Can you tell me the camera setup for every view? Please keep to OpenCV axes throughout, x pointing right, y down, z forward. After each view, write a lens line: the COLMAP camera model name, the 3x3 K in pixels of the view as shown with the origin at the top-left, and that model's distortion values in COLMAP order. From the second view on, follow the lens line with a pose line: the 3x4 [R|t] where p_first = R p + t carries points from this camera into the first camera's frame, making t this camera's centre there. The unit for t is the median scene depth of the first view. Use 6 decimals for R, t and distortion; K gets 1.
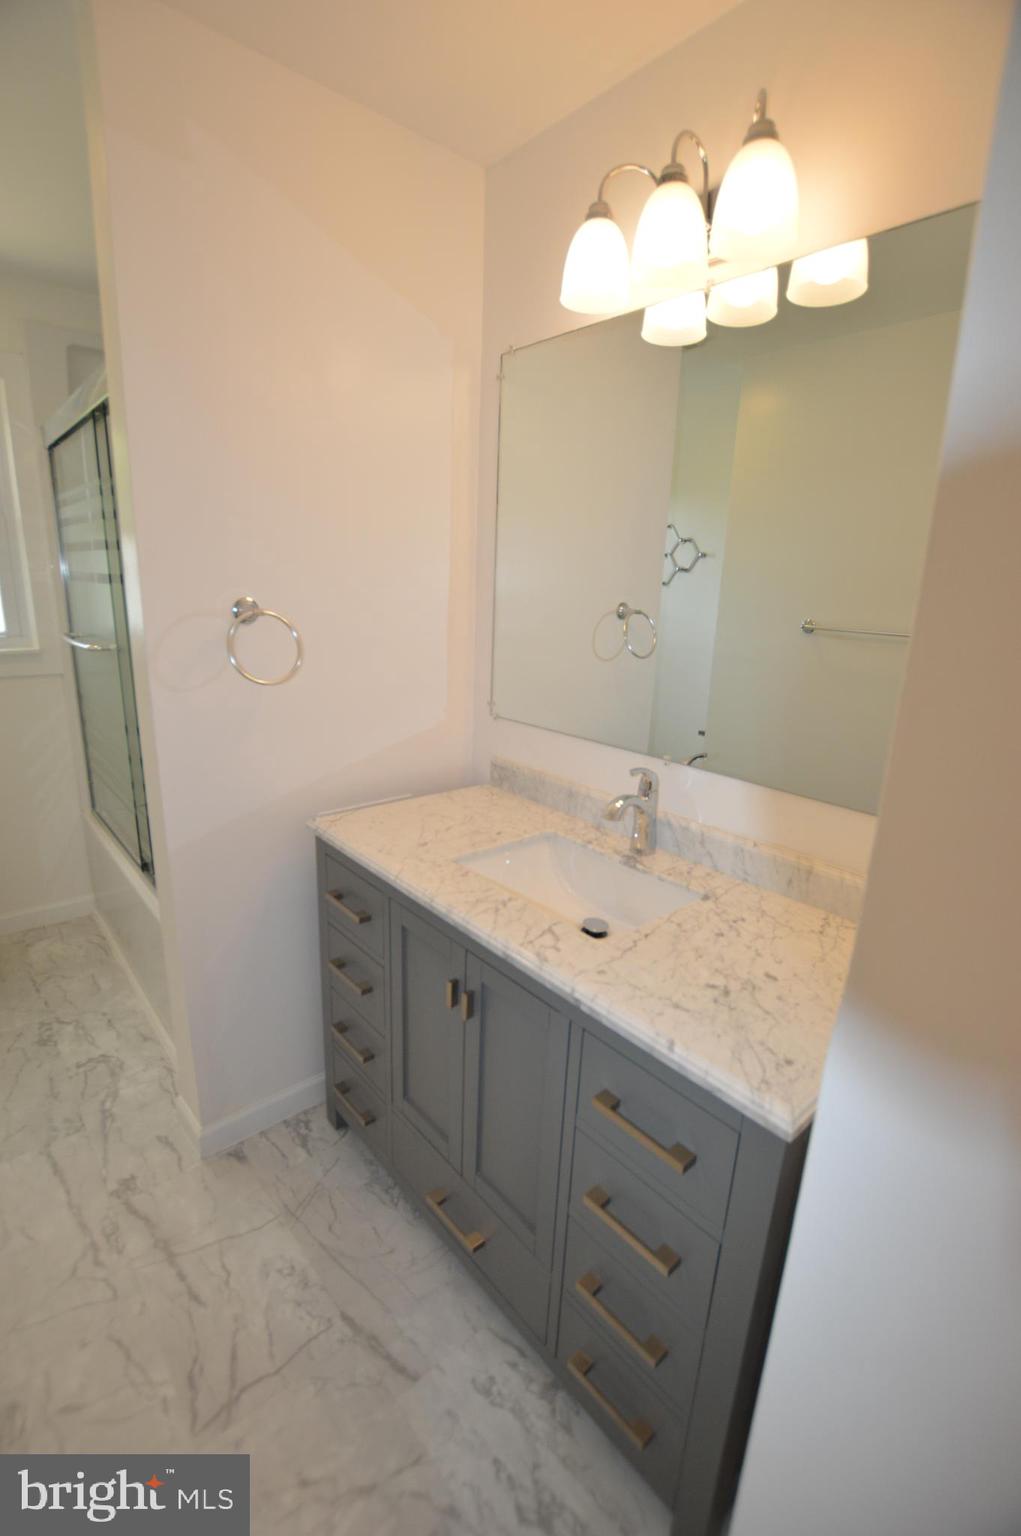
lens RADIAL K [[684.7, 0, 508.6], [0, 684.7, 768.3], [0, 0, 1]] dist [-0.031784, 0.002258]
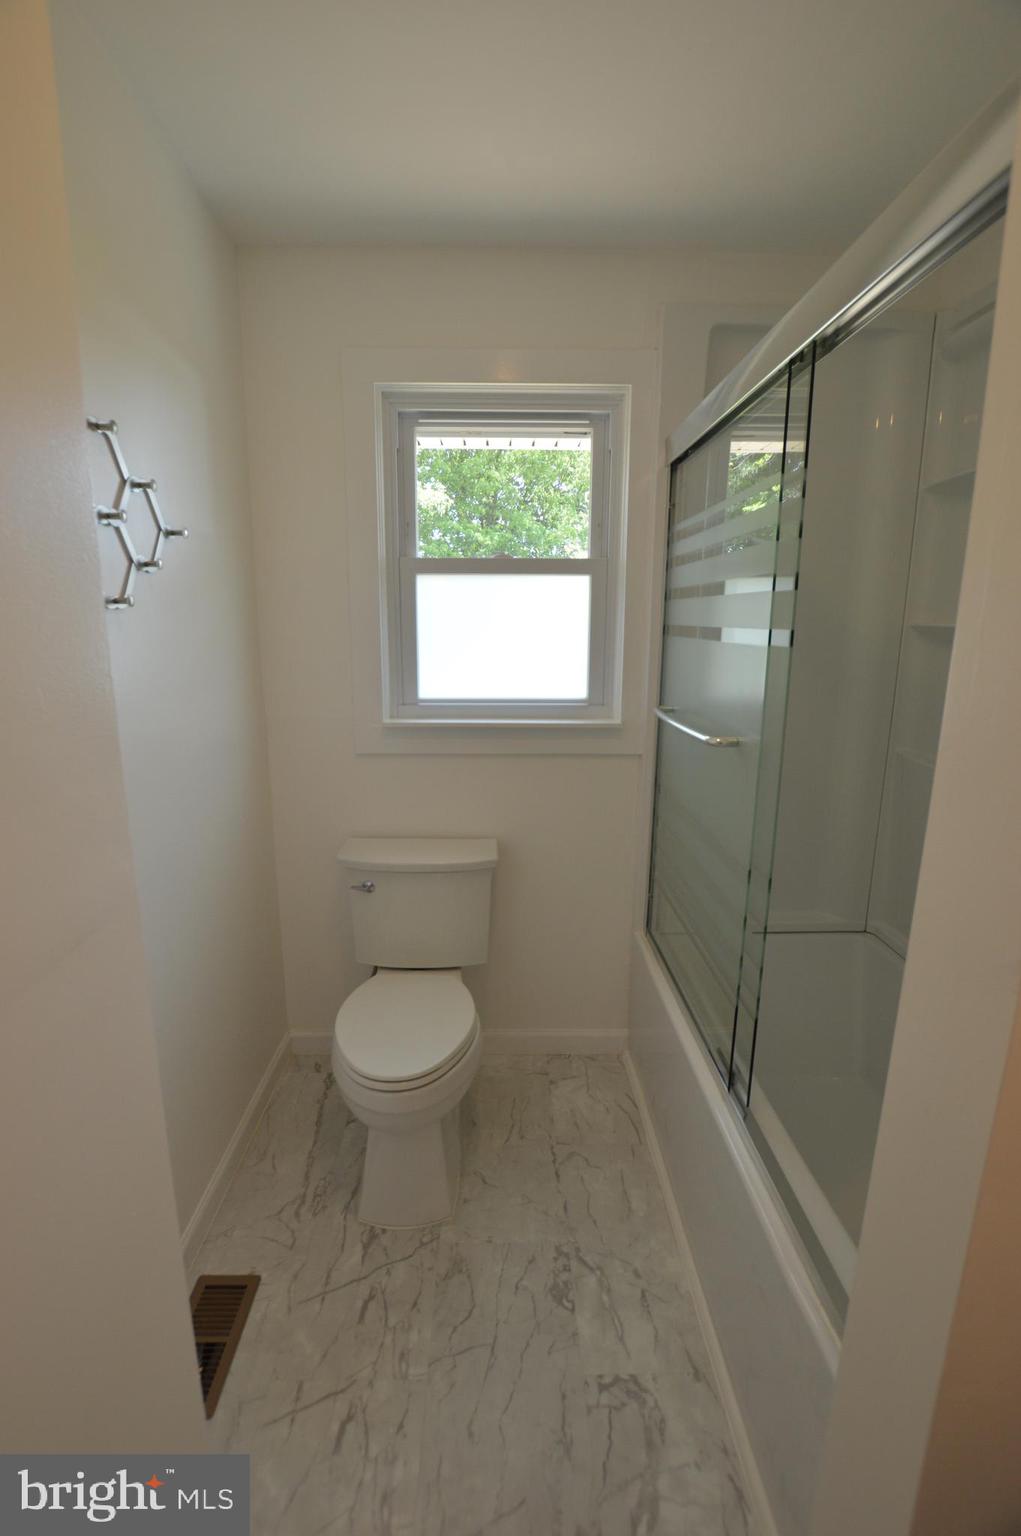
lens RADIAL K [[684.7, 0, 513.2], [0, 684.7, 770.3], [0, 0, 1]] dist [-0.031784, 0.002258]
pose [[0.773730, 0.109456, -0.623988, -0.343759], [-0.150047, 0.988598, -0.012641, -0.110732], [0.615490, 0.103408, 0.781332, 0.359934]]
